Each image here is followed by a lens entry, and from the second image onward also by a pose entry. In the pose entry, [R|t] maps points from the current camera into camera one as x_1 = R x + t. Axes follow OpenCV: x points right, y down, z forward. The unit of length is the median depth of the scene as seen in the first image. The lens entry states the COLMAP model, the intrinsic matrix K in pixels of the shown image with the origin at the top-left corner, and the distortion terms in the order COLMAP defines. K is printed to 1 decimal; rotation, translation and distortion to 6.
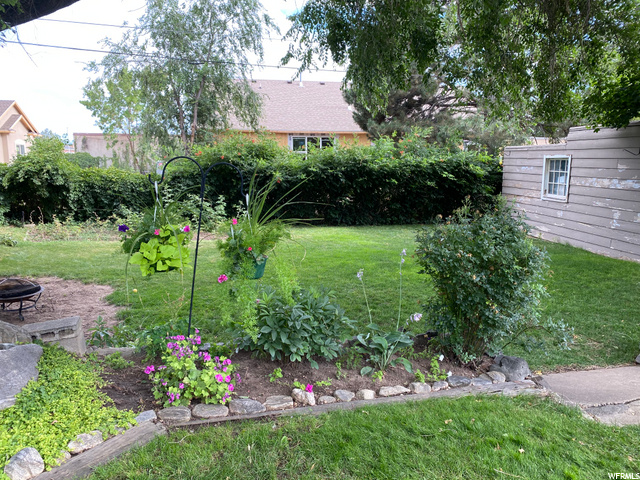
lens RADIAL K [[489.5, 0, 320.0], [0, 489.5, 235.8], [0, 0, 1]] dist [0.002174, -0.002025]
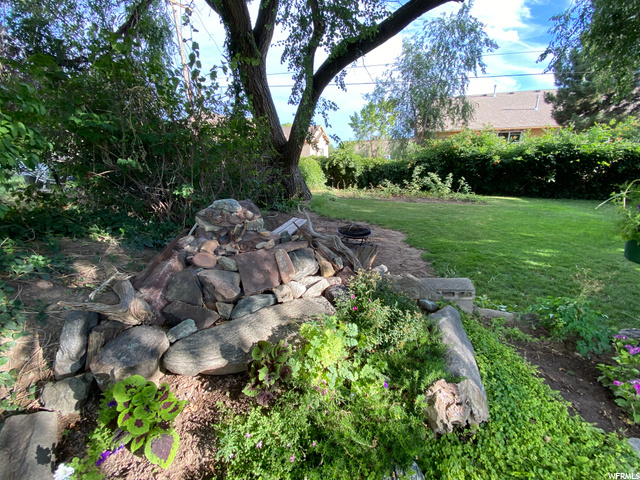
lens RADIAL K [[260.7, 0, 321.6], [0, 260.7, 245.4], [0, 0, 1]] dist [-0.025782, -0.000432]
pose [[0.867111, 0.128859, -0.481159, -0.129404], [-0.042456, 0.981564, 0.186361, 0.002196], [0.496302, -0.141167, 0.856596, 0.098036]]
